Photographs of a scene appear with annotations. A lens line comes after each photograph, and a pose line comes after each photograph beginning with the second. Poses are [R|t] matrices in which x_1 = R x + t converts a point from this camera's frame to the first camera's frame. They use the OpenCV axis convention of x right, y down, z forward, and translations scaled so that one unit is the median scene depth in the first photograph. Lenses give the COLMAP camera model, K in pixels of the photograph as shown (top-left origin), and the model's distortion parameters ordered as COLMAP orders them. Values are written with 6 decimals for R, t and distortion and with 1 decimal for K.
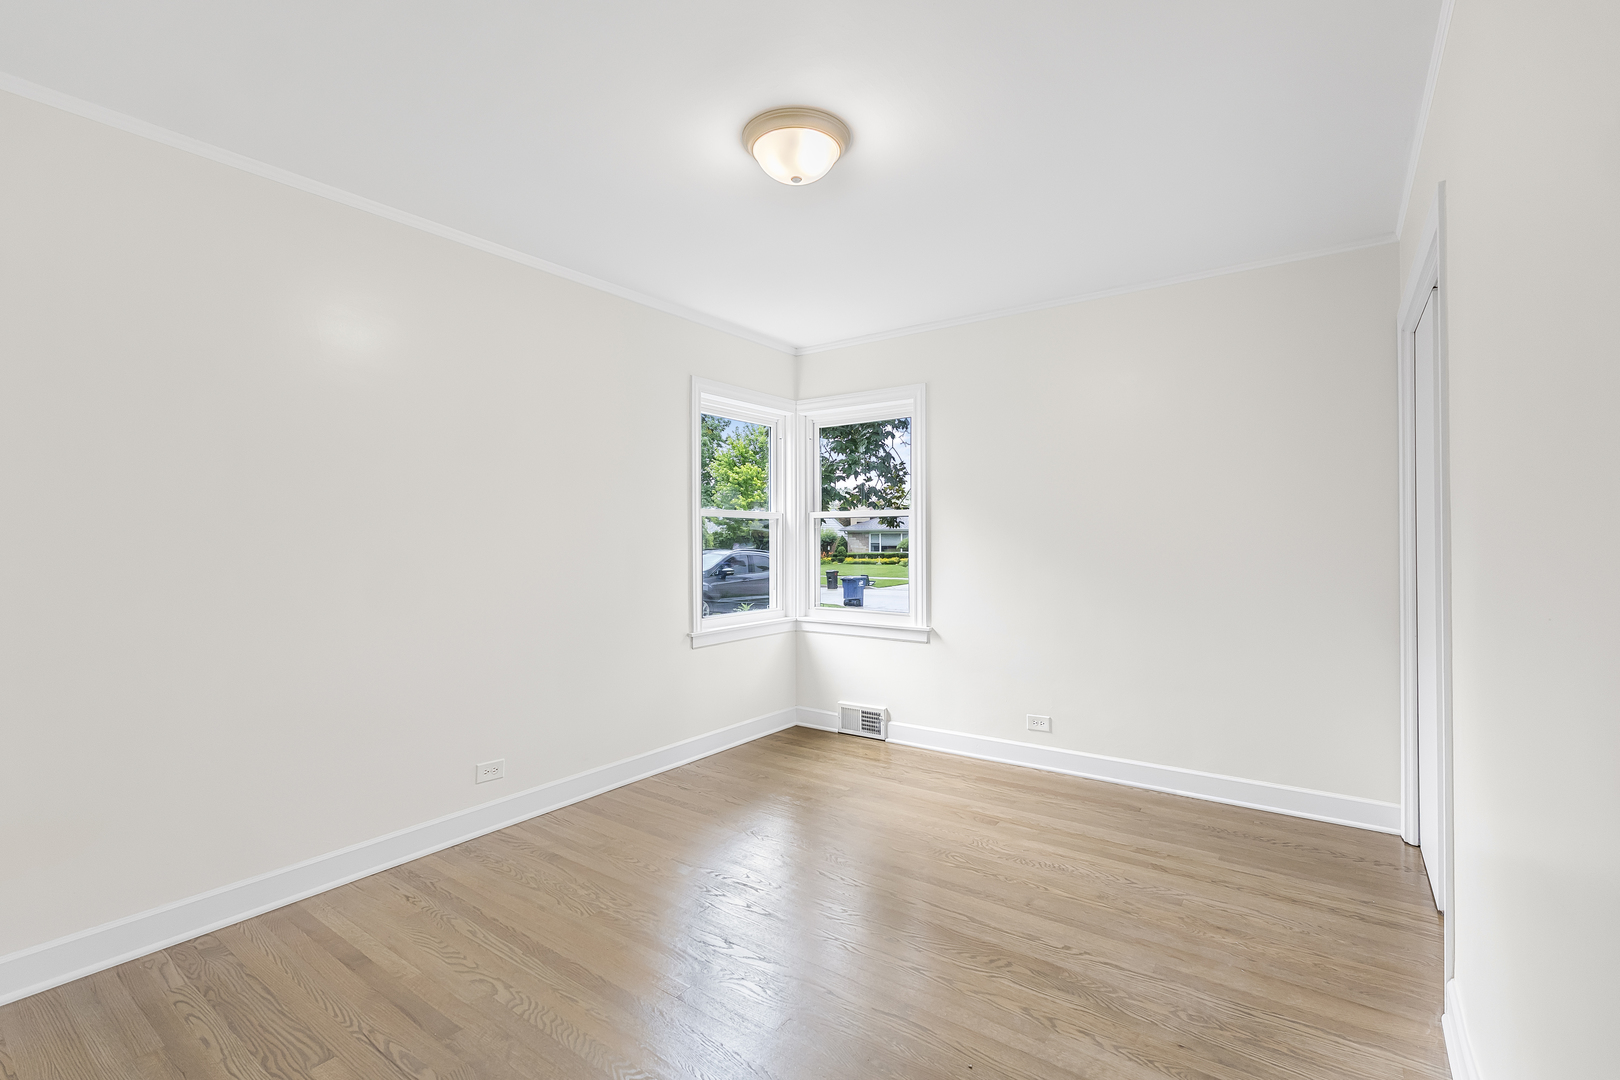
lens RADIAL K [[725.3, 0, 815.6], [0, 725.3, 539.6], [0, 0, 1]] dist [-0.001266, 0.000291]
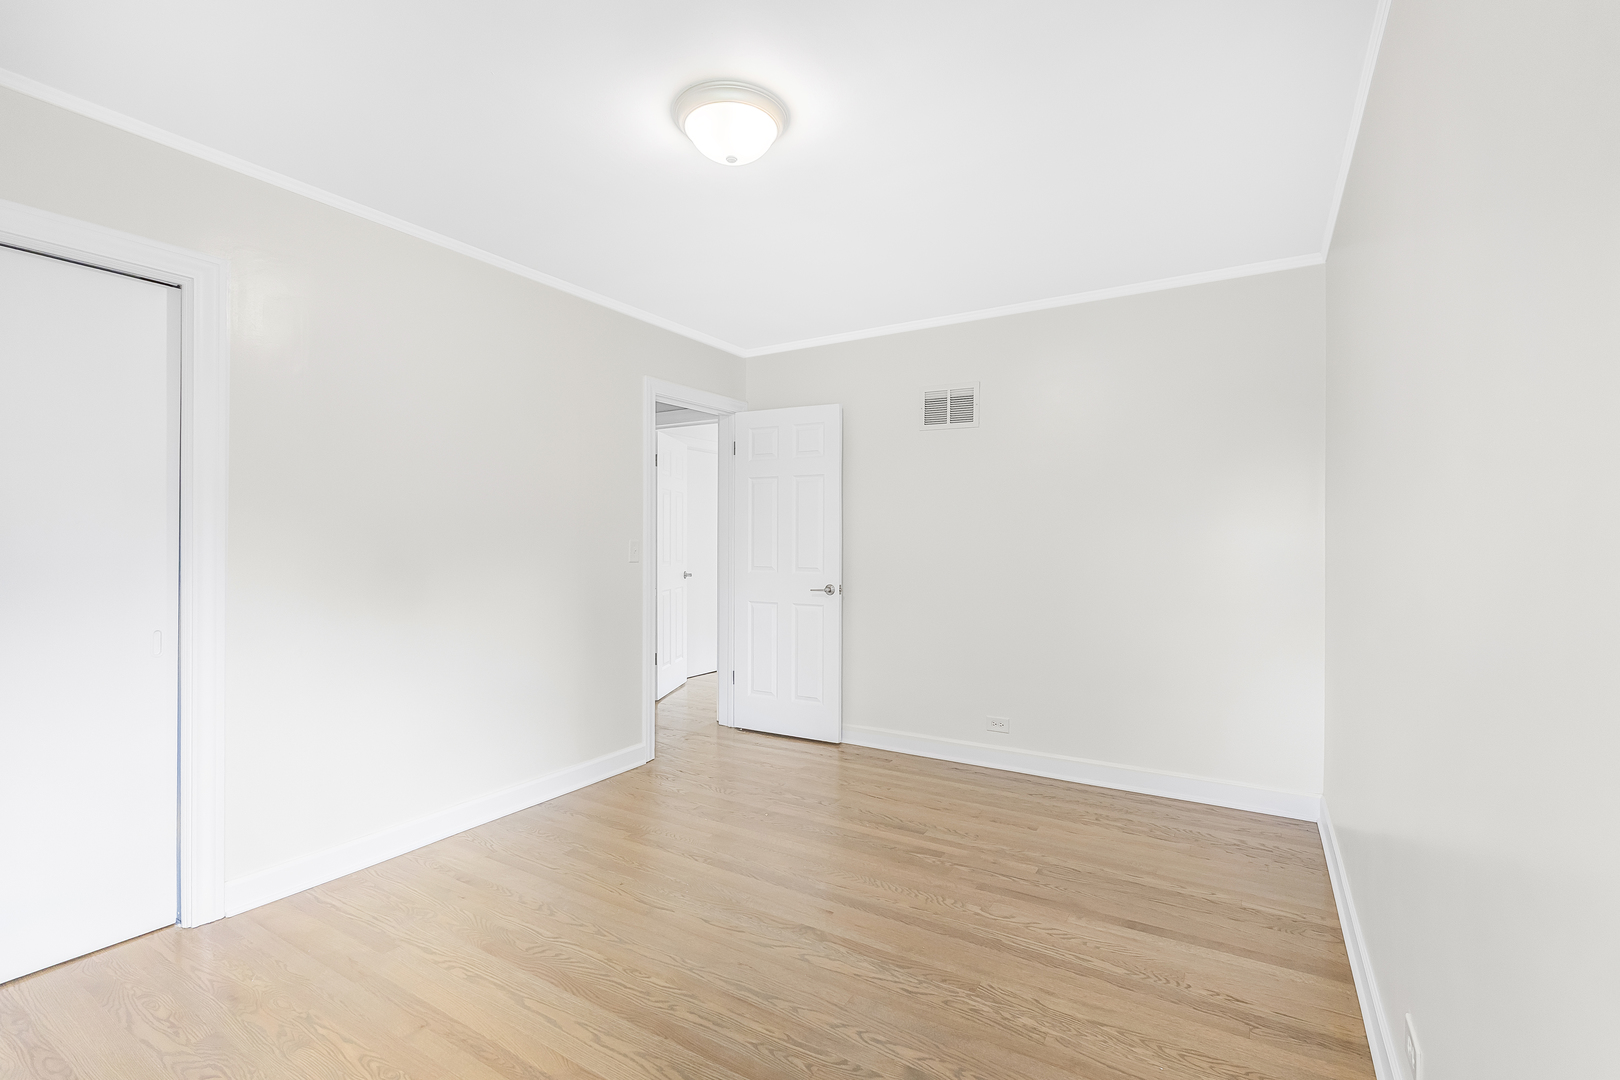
lens RADIAL K [[725.3, 0, 815.6], [0, 725.3, 539.6], [0, 0, 1]] dist [-0.001266, 0.000291]
pose [[-0.996879, 0.003485, -0.078873, -0.062001], [0.003472, 0.999994, 0.000303, -0.000780], [0.078874, 0.000028, -0.996885, 2.018680]]
